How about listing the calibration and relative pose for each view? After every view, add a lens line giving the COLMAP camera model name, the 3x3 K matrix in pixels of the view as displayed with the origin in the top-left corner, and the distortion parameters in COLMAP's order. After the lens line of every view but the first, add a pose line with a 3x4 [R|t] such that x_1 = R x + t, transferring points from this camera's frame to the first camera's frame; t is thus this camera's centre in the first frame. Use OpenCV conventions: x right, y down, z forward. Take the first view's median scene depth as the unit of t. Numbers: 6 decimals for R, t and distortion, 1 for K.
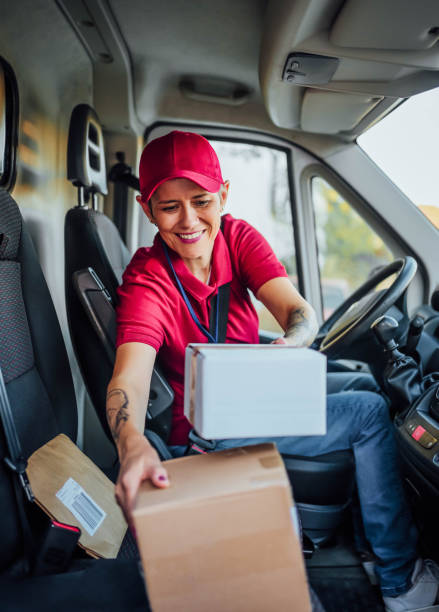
lens RADIAL K [[682.5, 0, 219.5], [0, 682.5, 306.0], [0, 0, 1]] dist [-0.019053, -0.001417]
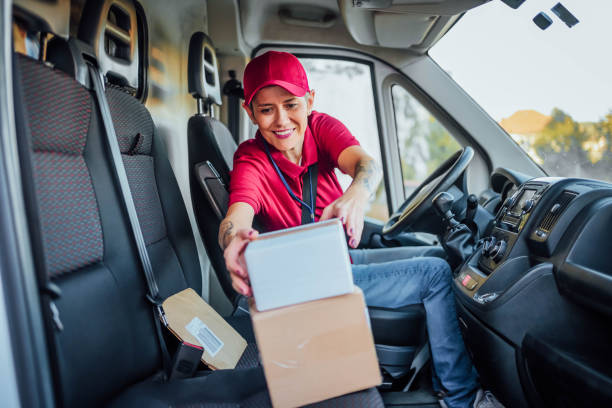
lens RADIAL K [[621.0, 0, 303.6], [0, 621.0, 225.0], [0, 0, 1]] dist [0.001452, -0.013125]
pose [[0.998287, -0.027871, -0.051435, 0.040944], [0.028873, 0.999405, 0.018846, 0.042389], [0.050879, -0.020299, 0.998499, -0.137712]]
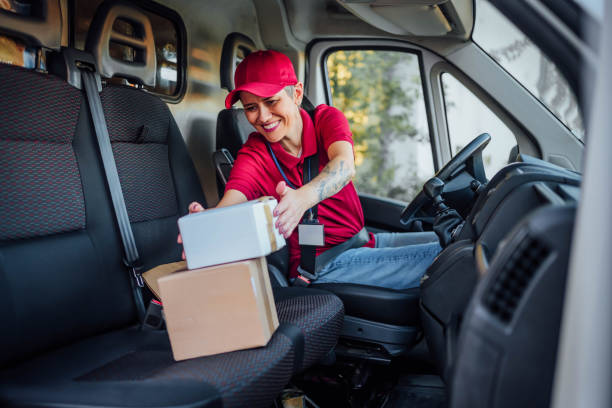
lens RADIAL K [[621.0, 0, 303.6], [0, 621.0, 225.0], [0, 0, 1]] dist [0.001452, -0.013125]
pose [[0.947455, 0.001073, -0.319887, 0.353455], [0.008913, 0.999518, 0.029751, 0.061412], [0.319765, -0.031039, 0.946988, -0.172531]]
